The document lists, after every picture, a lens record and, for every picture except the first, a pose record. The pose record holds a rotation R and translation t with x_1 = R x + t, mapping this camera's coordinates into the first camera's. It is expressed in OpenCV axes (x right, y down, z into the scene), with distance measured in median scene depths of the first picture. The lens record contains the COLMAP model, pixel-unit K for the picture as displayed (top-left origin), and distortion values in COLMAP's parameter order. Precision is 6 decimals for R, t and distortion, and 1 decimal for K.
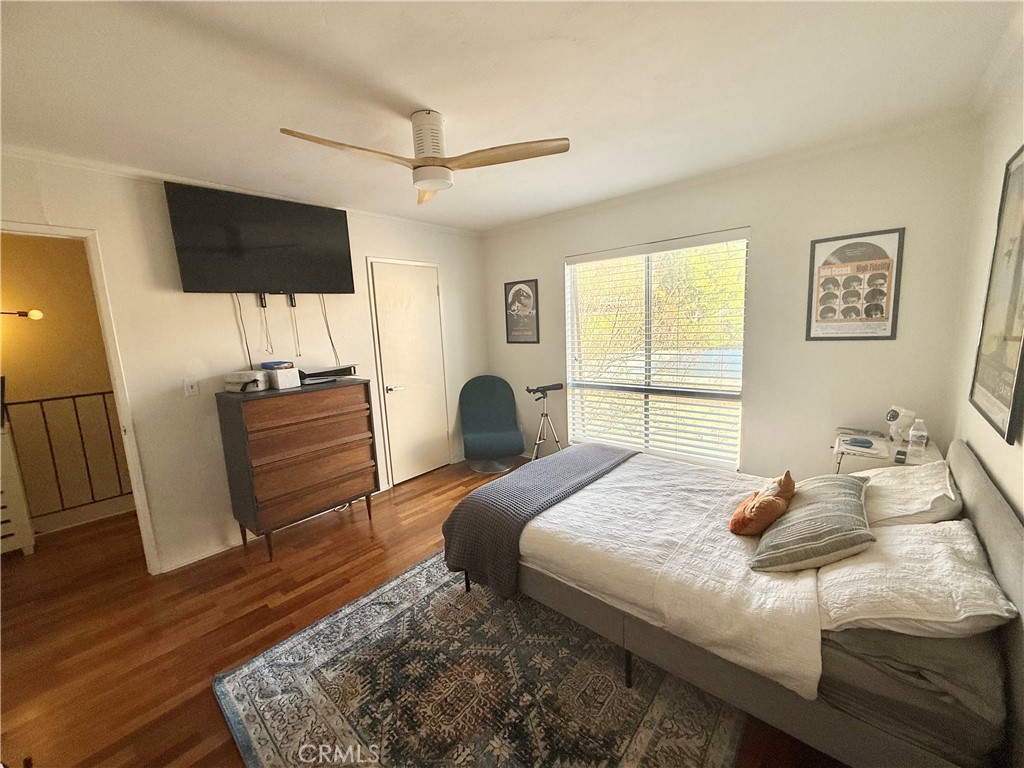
lens RADIAL K [[405.4, 0, 512.0], [0, 405.4, 384.0], [0, 0, 1]] dist [-0.003167, -0.000684]
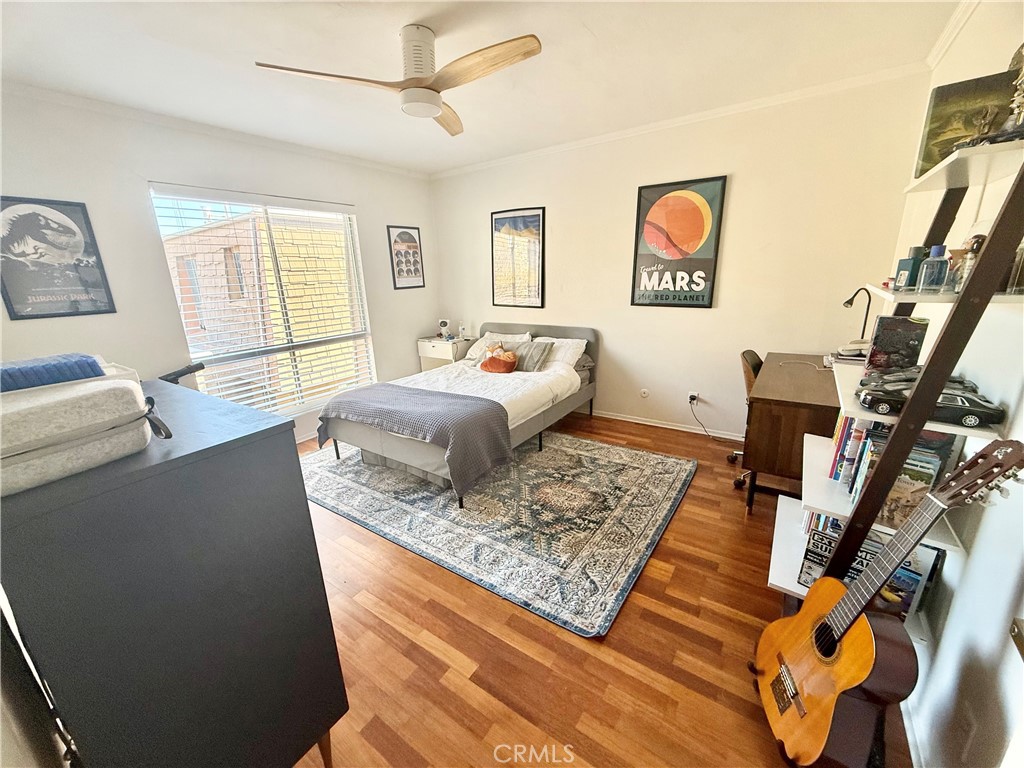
lens RADIAL K [[405.4, 0, 512.0], [0, 405.4, 384.0], [0, 0, 1]] dist [-0.003167, -0.000684]
pose [[-0.110541, -0.219675, 0.969290, -1.064800], [0.187435, 0.953159, 0.237395, -0.050614], [-0.976037, 0.207921, -0.064188, 0.813194]]
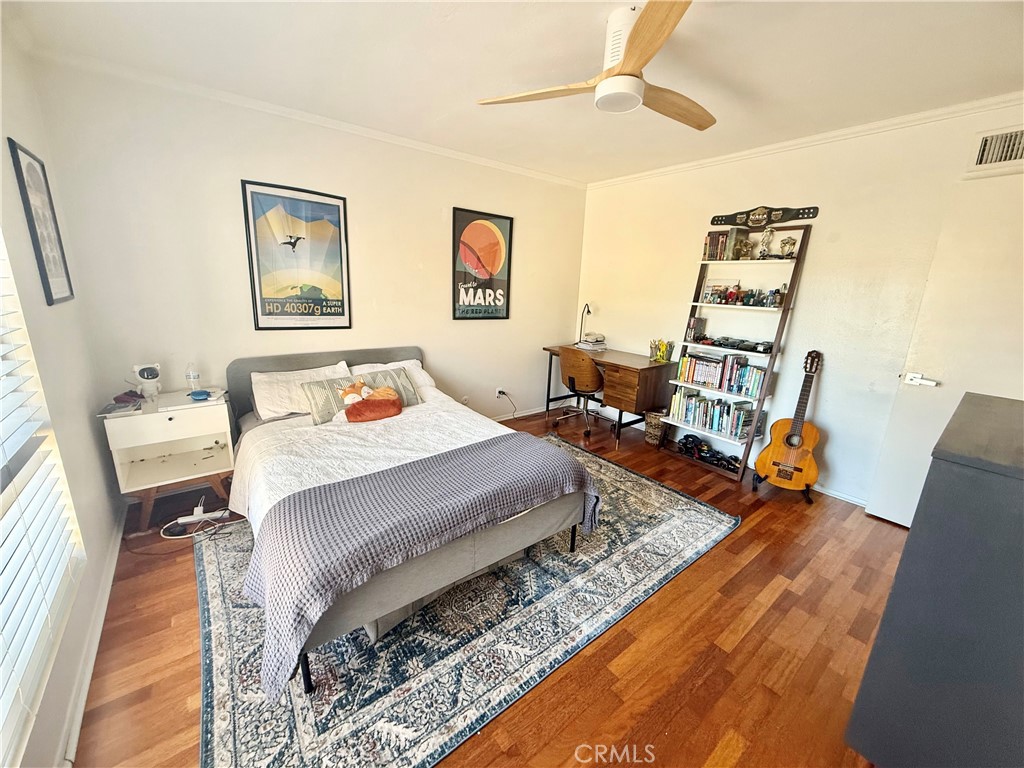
lens RADIAL K [[405.4, 0, 512.0], [0, 405.4, 384.0], [0, 0, 1]] dist [-0.003167, -0.000684]
pose [[-0.982160, -0.032879, 0.185153, -0.125174], [0.039184, 0.927202, 0.372507, -0.225742], [-0.183922, 0.373116, -0.909372, 1.665315]]
